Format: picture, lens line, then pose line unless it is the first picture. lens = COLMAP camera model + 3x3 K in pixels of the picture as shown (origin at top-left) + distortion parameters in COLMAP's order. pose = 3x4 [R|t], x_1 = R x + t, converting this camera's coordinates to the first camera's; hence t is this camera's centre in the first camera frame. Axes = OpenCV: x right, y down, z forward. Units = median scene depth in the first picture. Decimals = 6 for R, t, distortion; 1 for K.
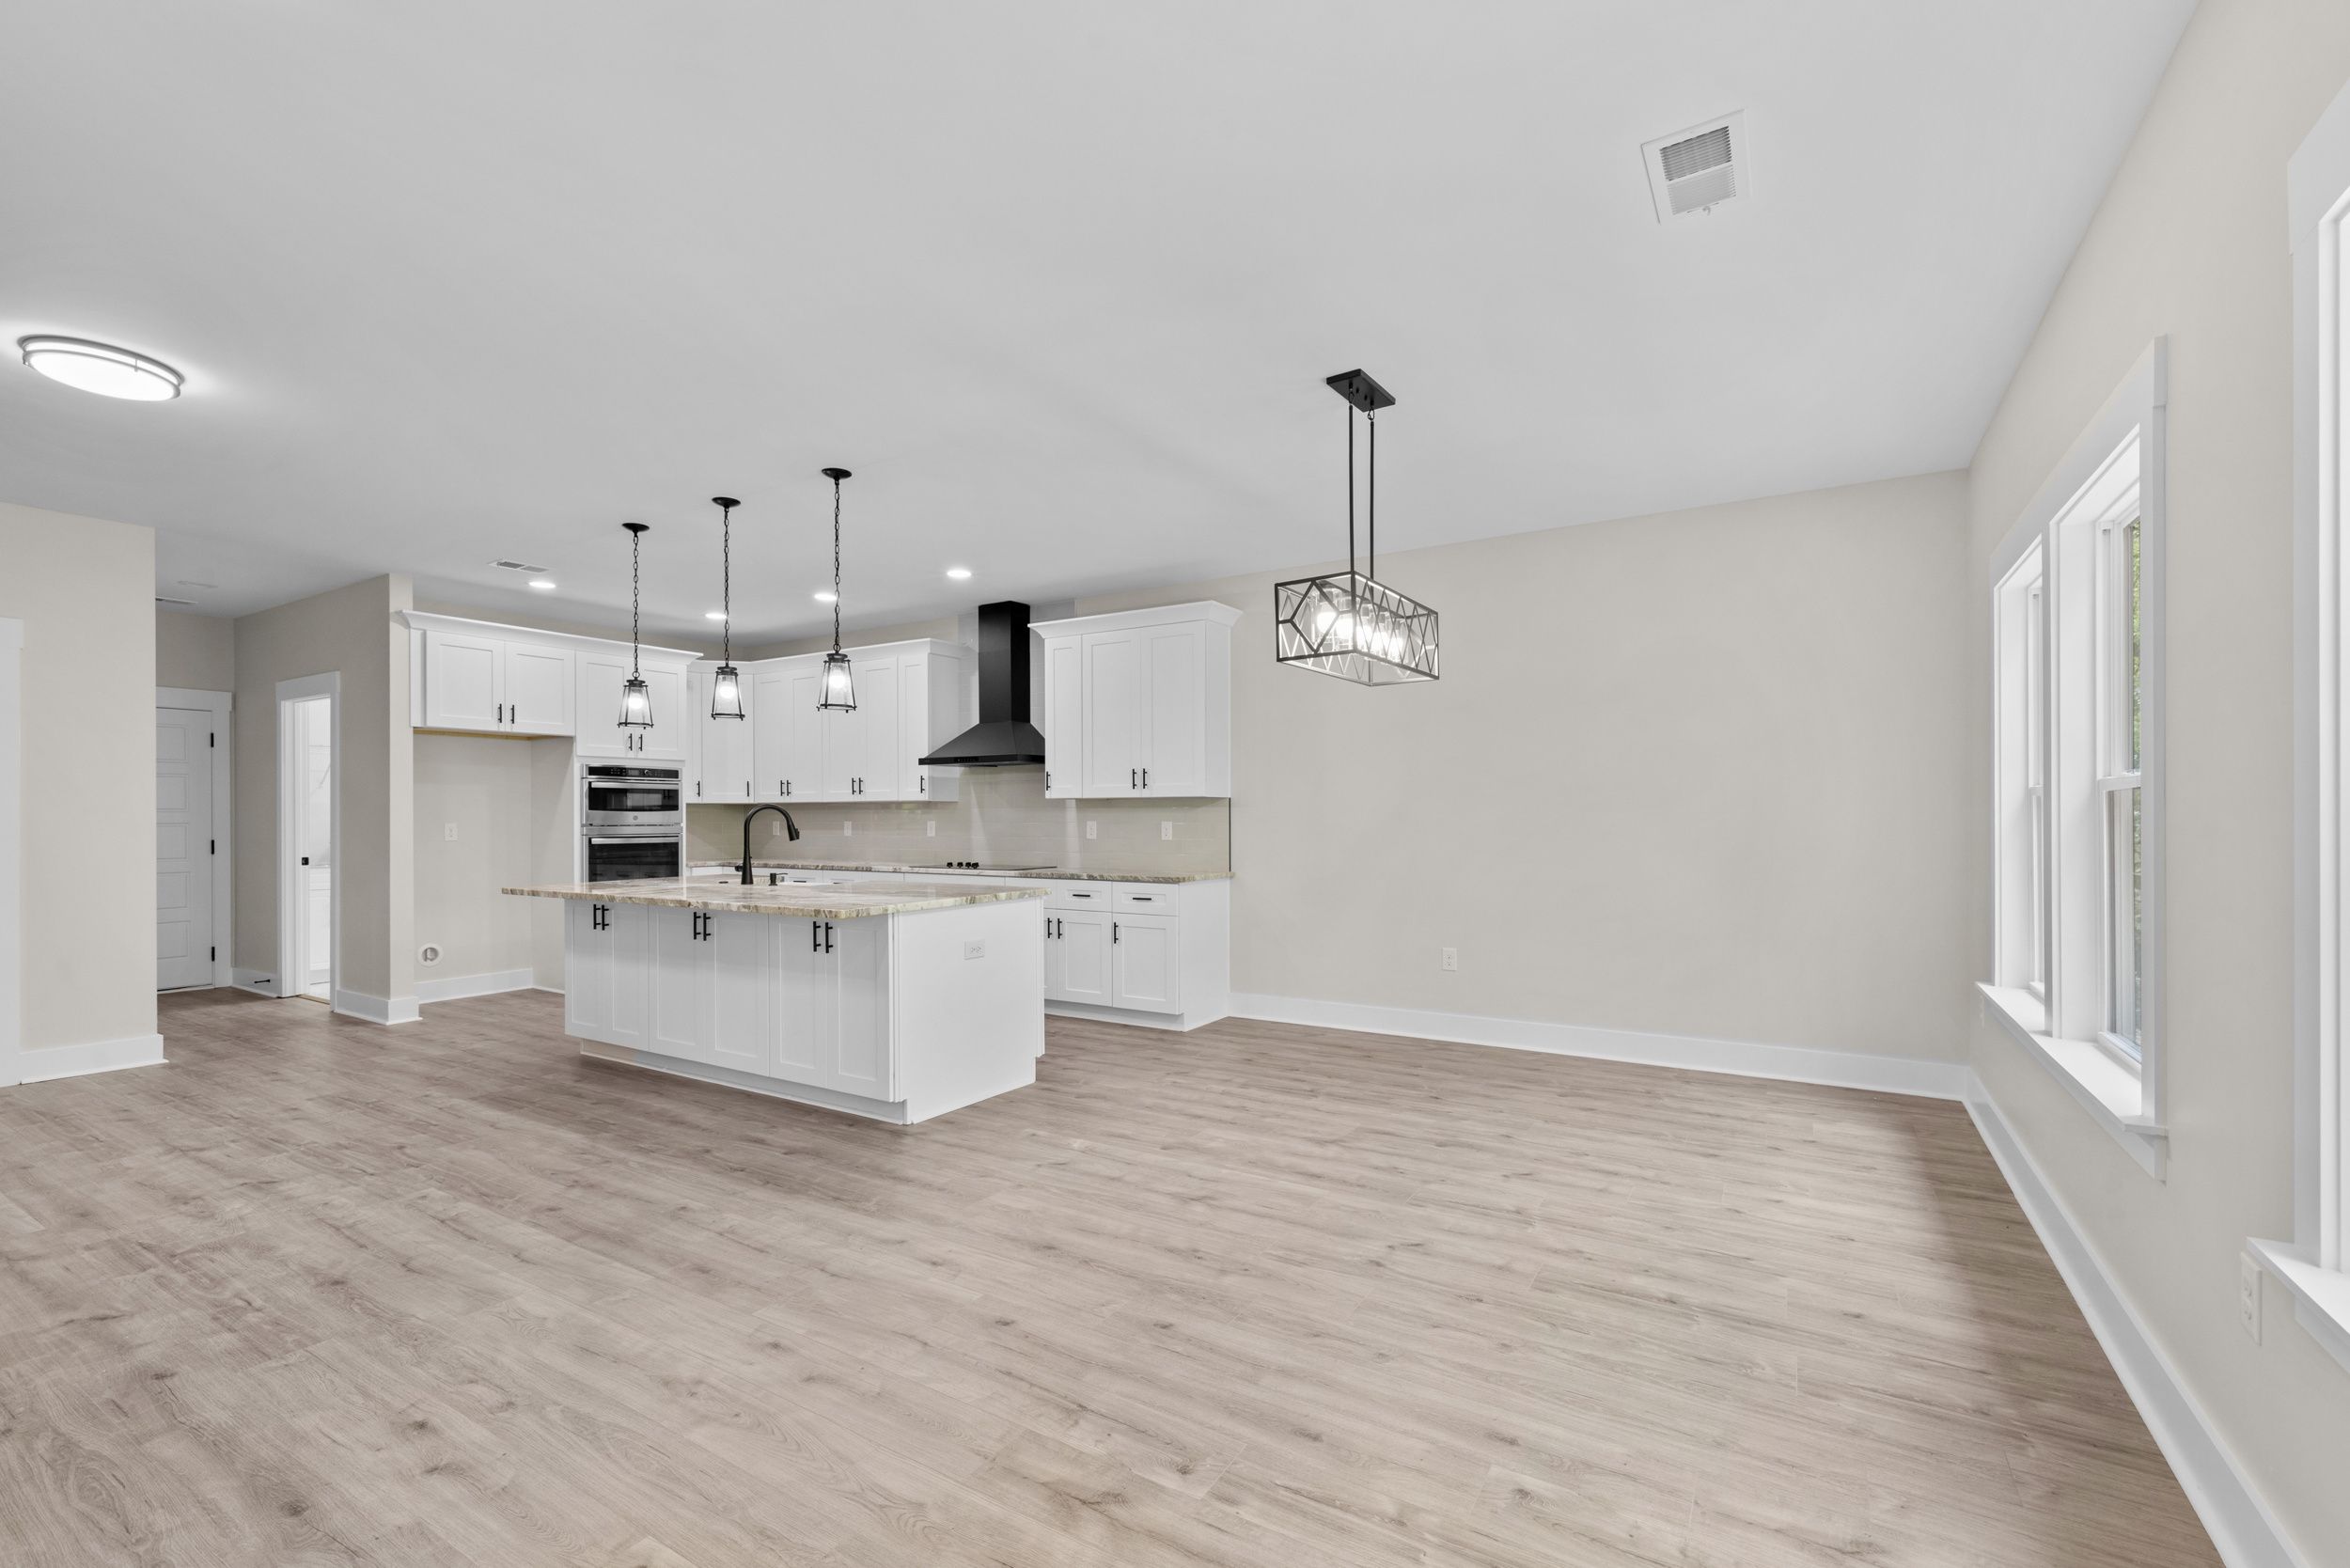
lens RADIAL K [[1003.3, 0, 1179.5], [0, 1003.3, 827.5], [0, 0, 1]] dist [-0.005569, 0.001650]
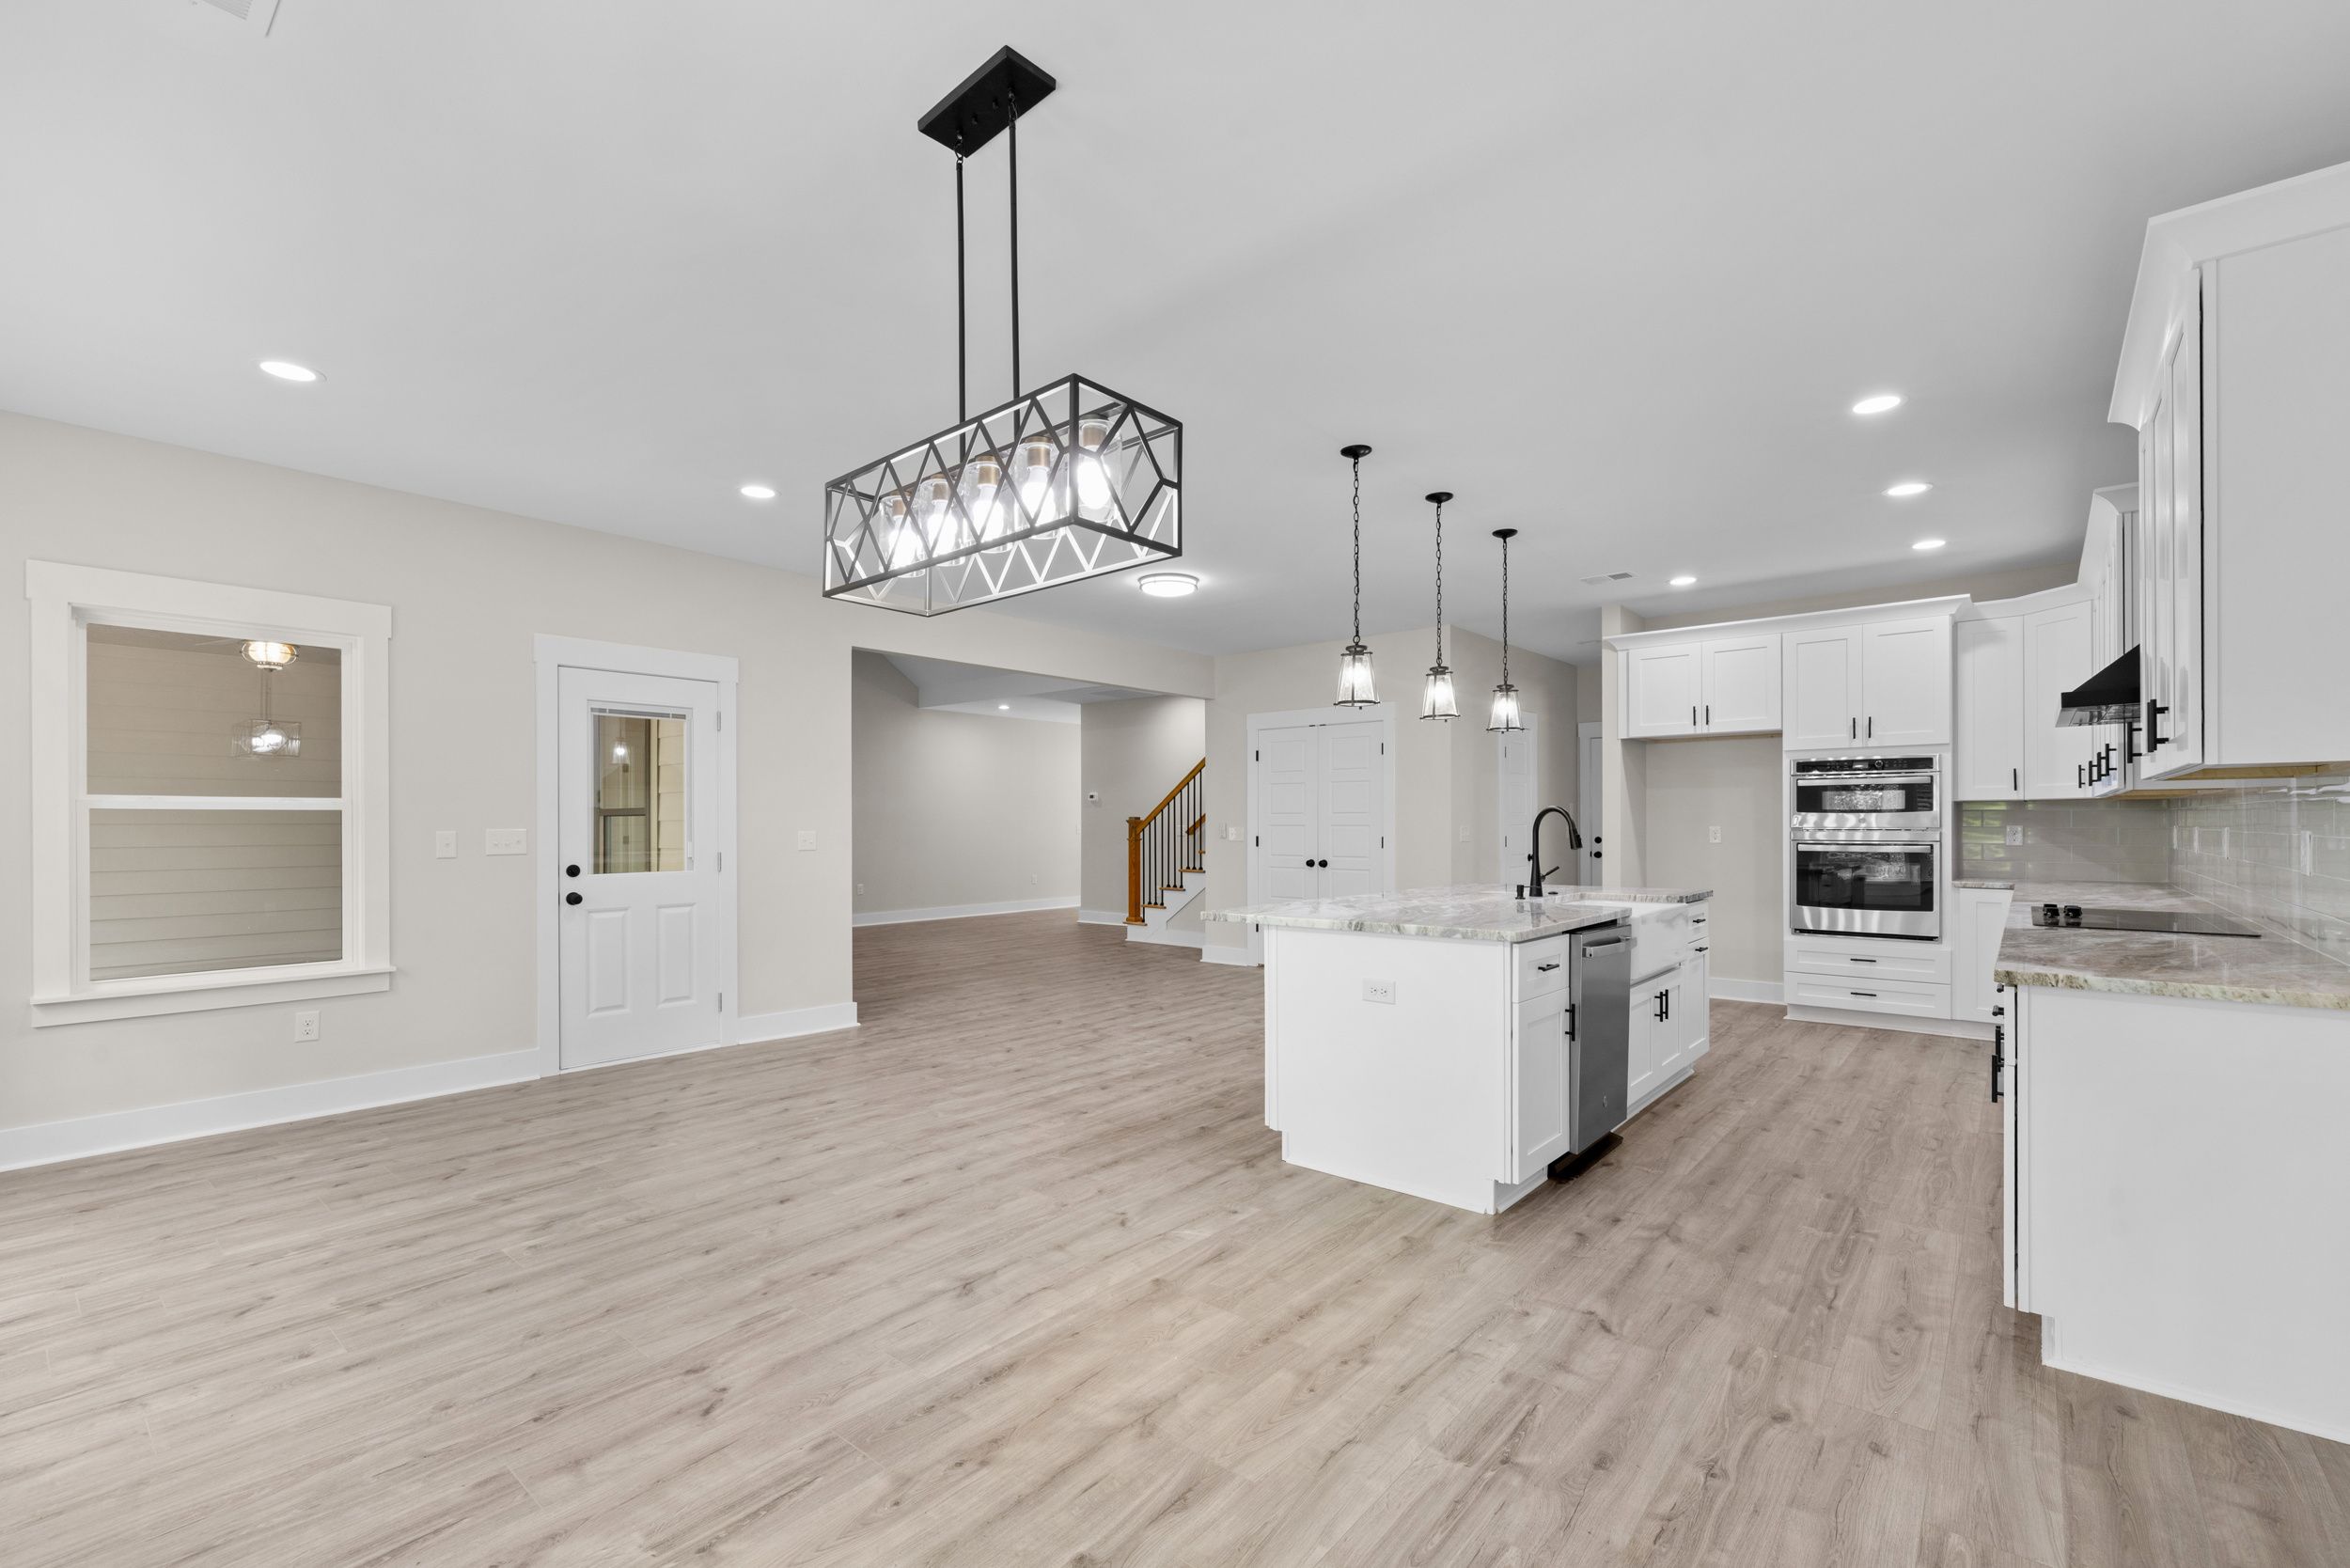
lens RADIAL K [[1014.3, 0, 1162.8], [0, 1014.3, 828.0], [0, 0, 1]] dist [-0.001932, -0.000187]
pose [[-0.155754, 0.008921, -0.987756, 0.607506], [-0.008573, 0.999909, 0.010382, -0.012687], [0.987759, 0.010086, -0.155664, 0.959479]]
